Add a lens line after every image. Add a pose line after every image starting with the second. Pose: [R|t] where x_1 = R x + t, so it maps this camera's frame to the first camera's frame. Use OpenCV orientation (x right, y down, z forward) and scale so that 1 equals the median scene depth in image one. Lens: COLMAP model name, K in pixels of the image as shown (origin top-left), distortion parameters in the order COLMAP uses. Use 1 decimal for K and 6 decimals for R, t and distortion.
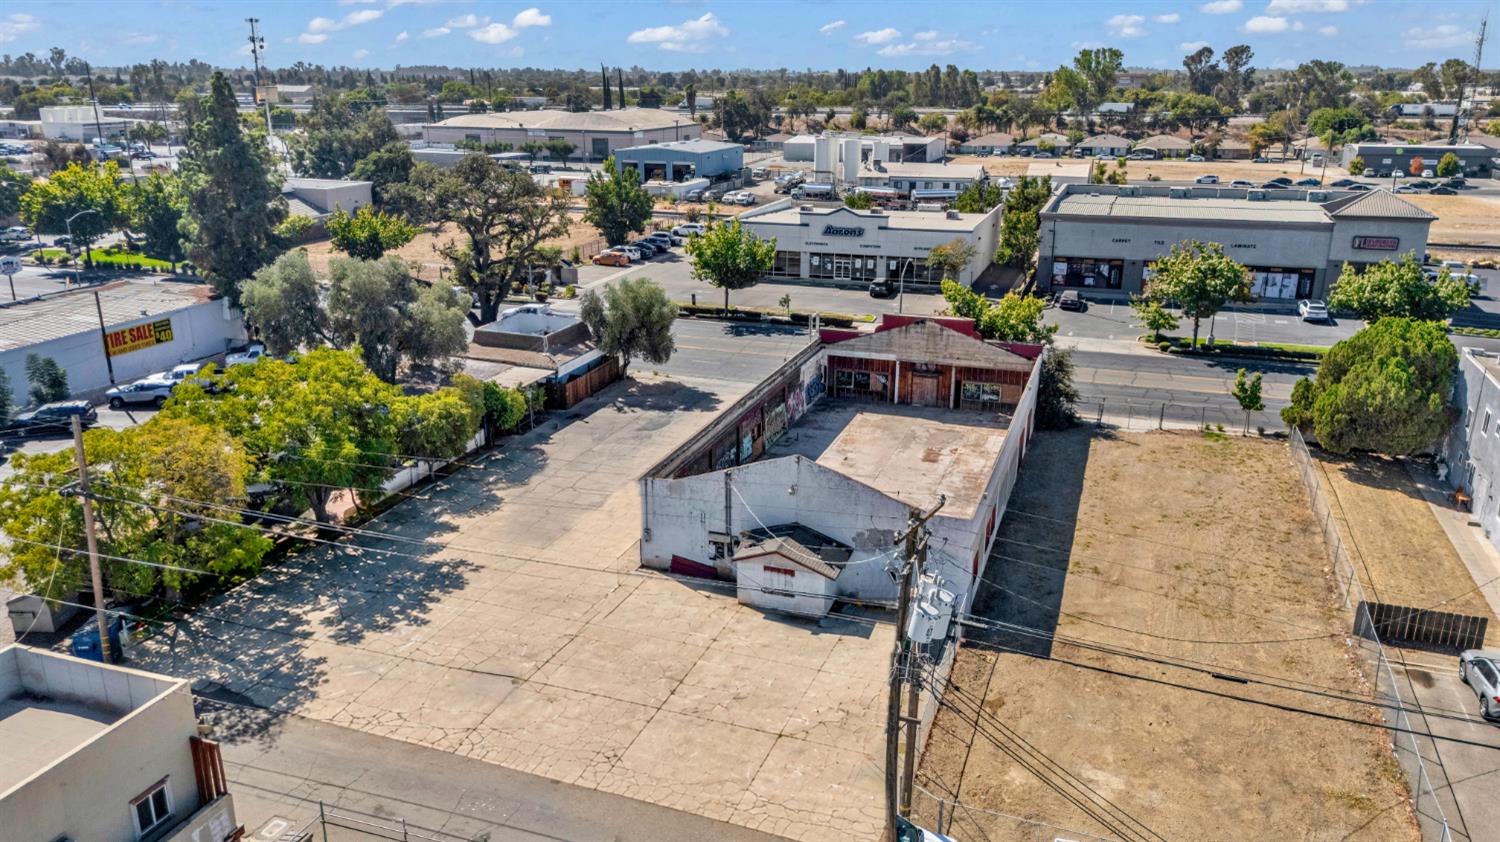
lens RADIAL K [[1099.2, 0, 750.0], [0, 1099.2, 421.0], [0, 0, 1]] dist [0.073120, -0.074620]
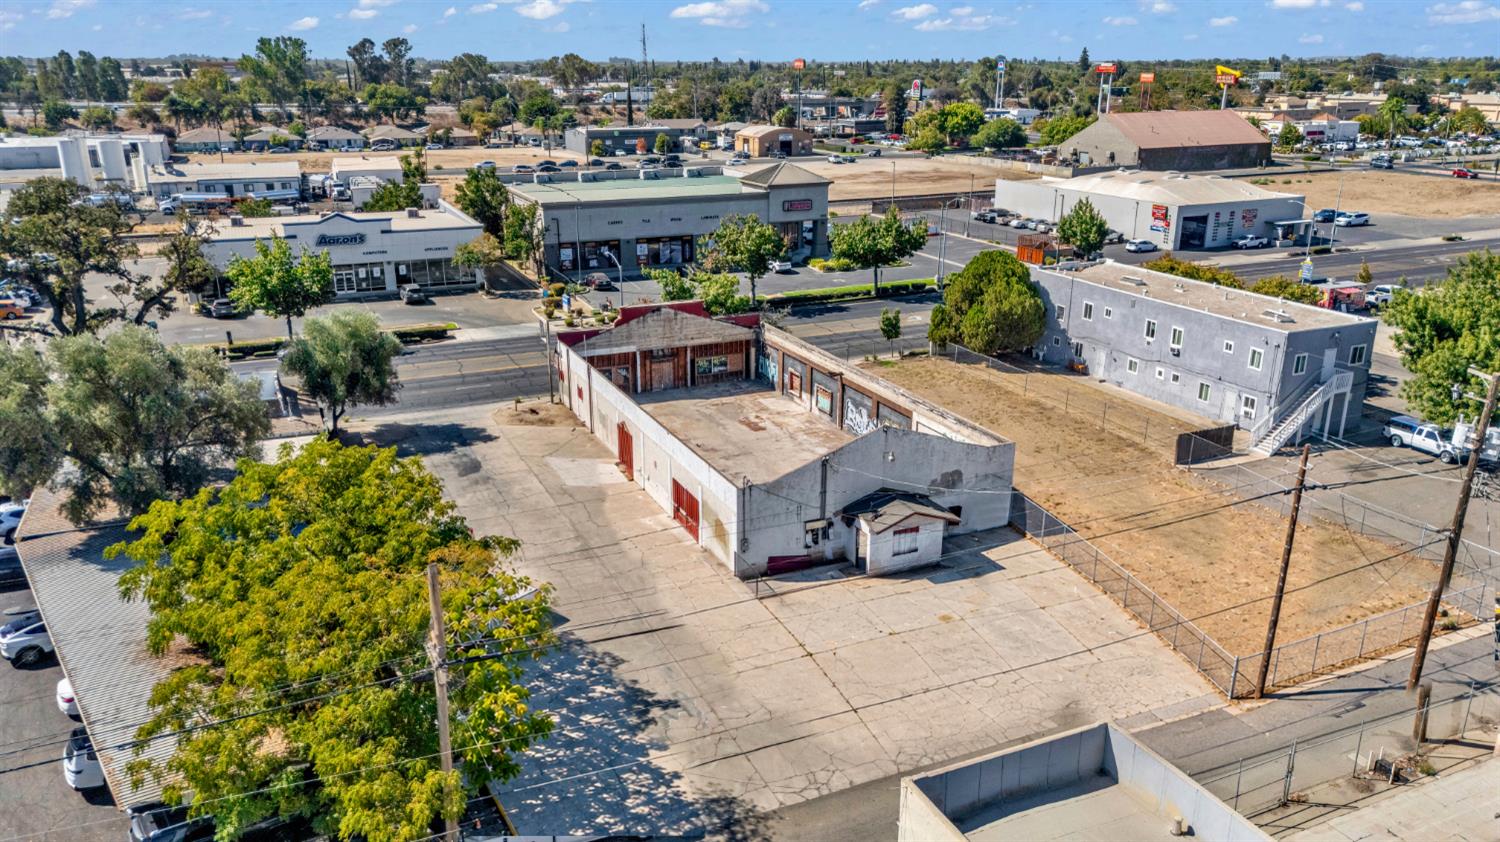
lens RADIAL K [[1095.2, 0, 750.0], [0, 1095.2, 421.0], [0, 0, 1]] dist [0.082800, -0.092746]
pose [[0.719101, -0.215690, 0.660584, -0.460208], [0.209417, 0.973680, 0.089953, -0.058914], [-0.662600, 0.073652, 0.745344, 0.169727]]
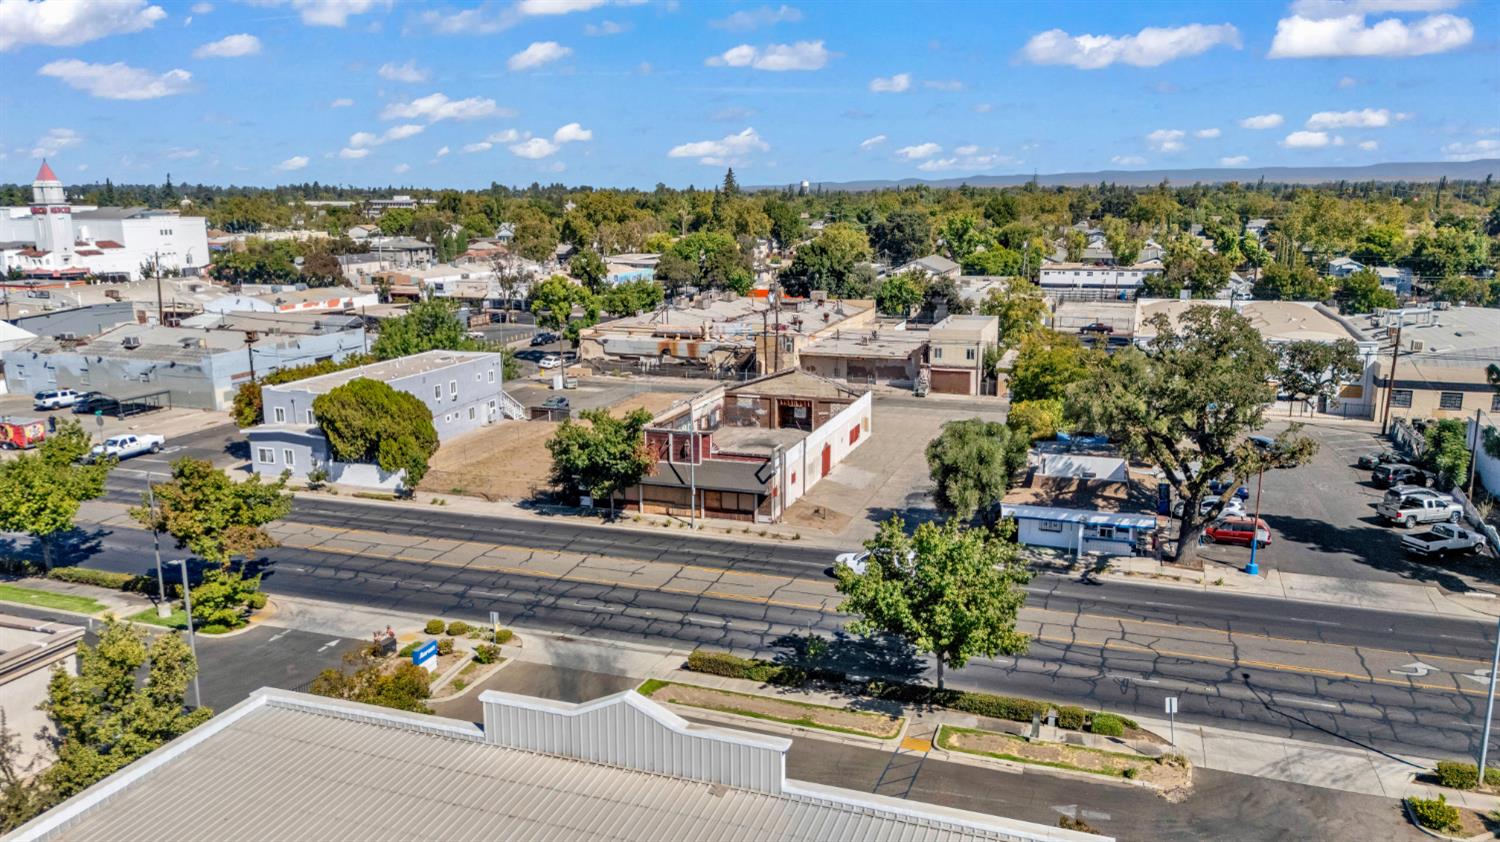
lens RADIAL K [[1095.2, 0, 750.0], [0, 1095.2, 421.0], [0, 0, 1]] dist [0.082800, -0.092746]
pose [[-0.999976, 0.006792, 0.001322, 0.079782], [0.006567, 0.871335, 0.490644, -0.583870], [0.002181, 0.490641, -0.871359, 1.808526]]
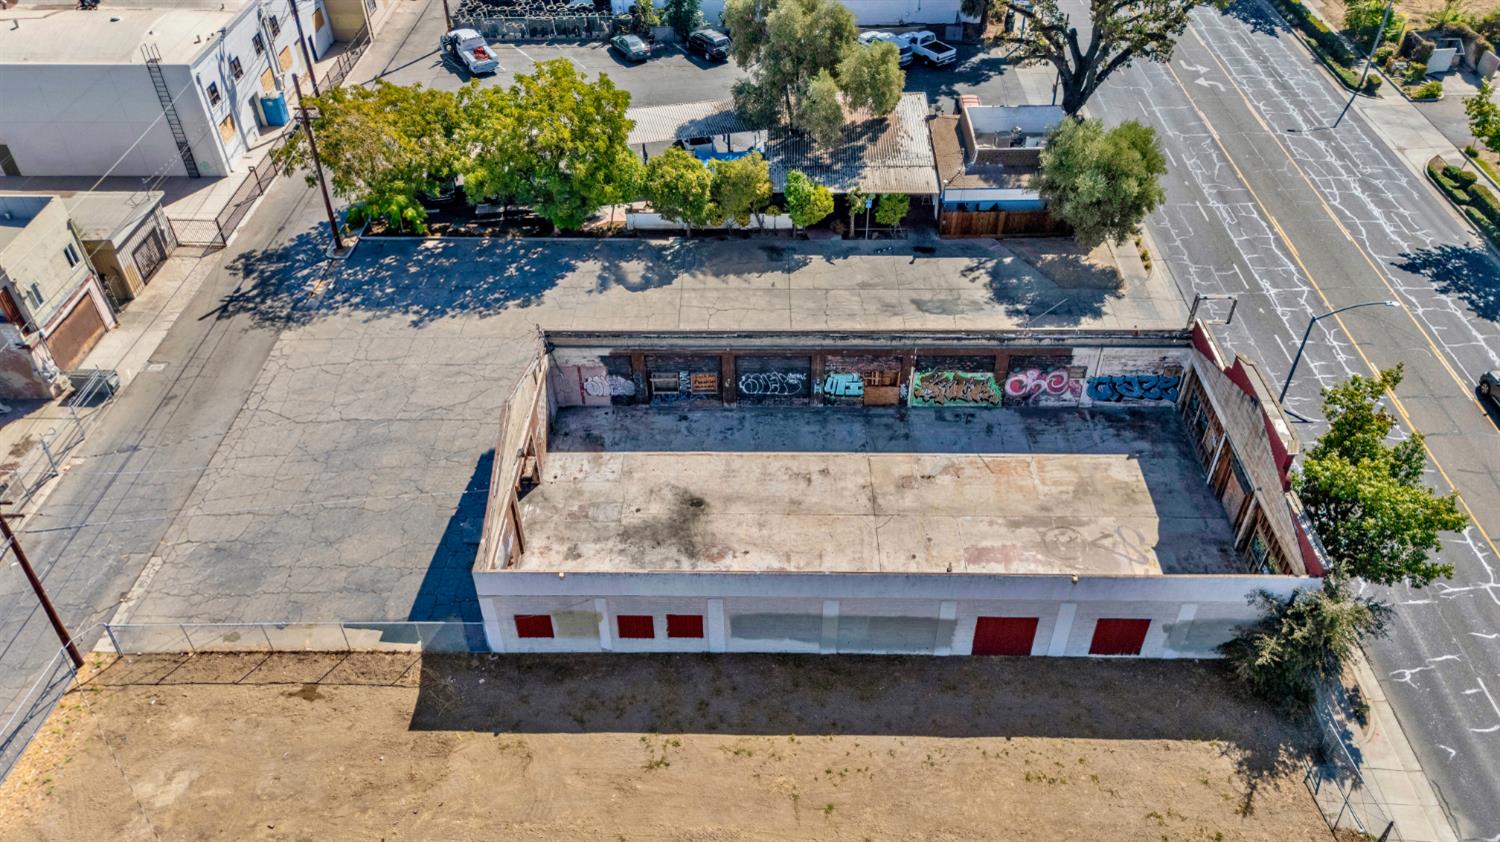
lens RADIAL K [[1084.8, 0, 746.3], [0, 1084.8, 427.3], [0, 0, 1]] dist [0.079211, -0.077337]
pose [[0.316868, 0.615044, -0.722022, 0.474586], [-0.277090, 0.788068, 0.549700, -0.308417], [0.907092, 0.025883, 0.420137, 0.480016]]
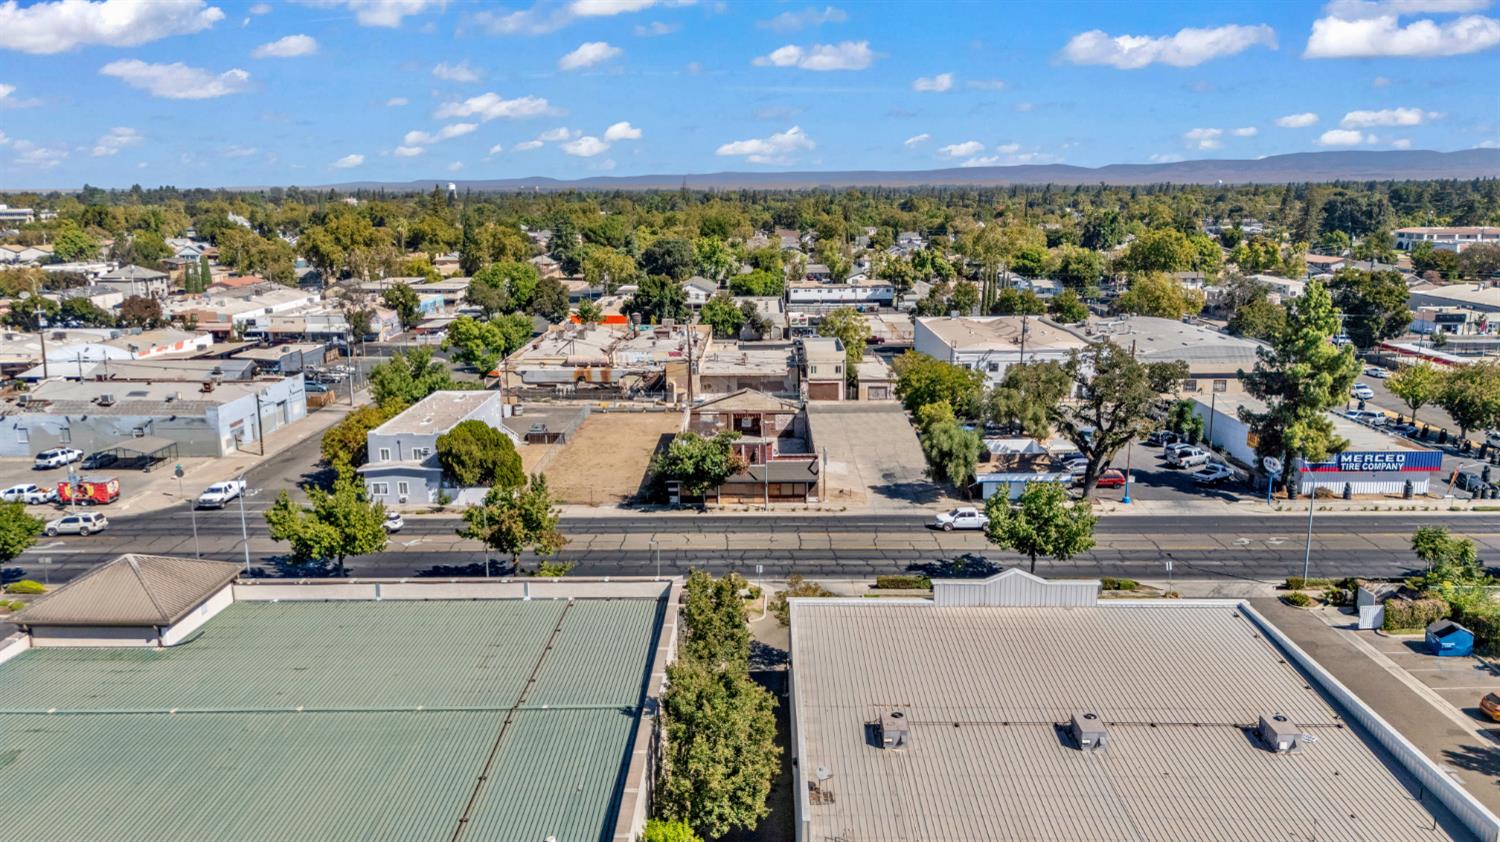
lens RADIAL K [[1091.1, 0, 750.0], [0, 1091.1, 421.0], [0, 0, 1]] dist [0.109104, -0.164122]
pose [[-0.946760, 0.074379, -0.313232, 0.575524], [-0.089523, 0.873750, 0.478065, -0.775595], [0.309244, 0.480655, -0.820572, 2.071751]]
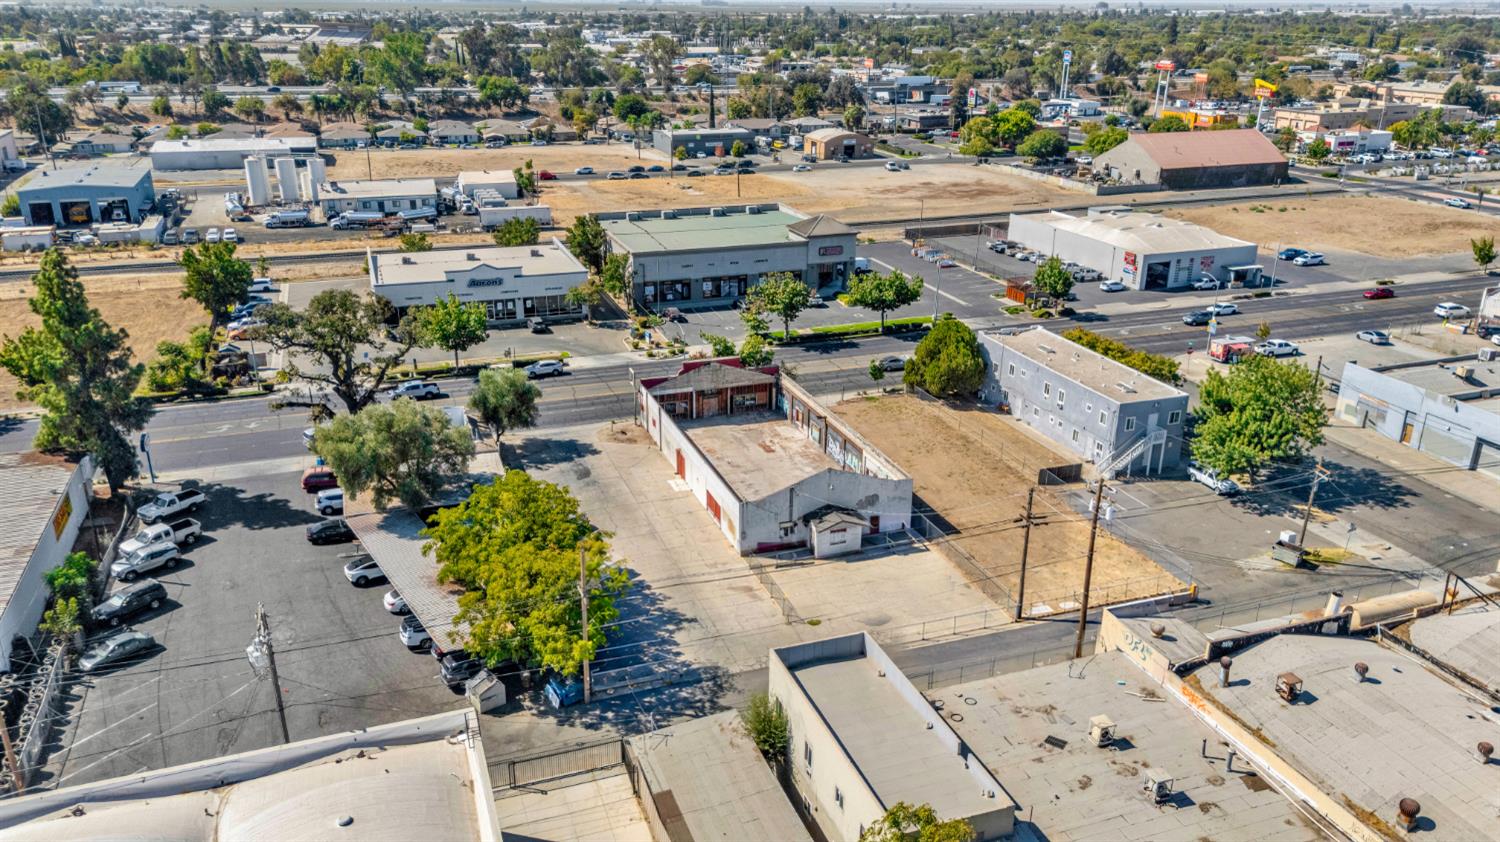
lens RADIAL K [[1095.2, 0, 750.0], [0, 1095.2, 421.0], [0, 0, 1]] dist [0.082800, -0.092746]
pose [[0.772292, -0.221057, 0.595566, -0.681375], [0.184998, 0.975131, 0.122048, -0.176696], [-0.607734, 0.015922, 0.793981, -0.226114]]
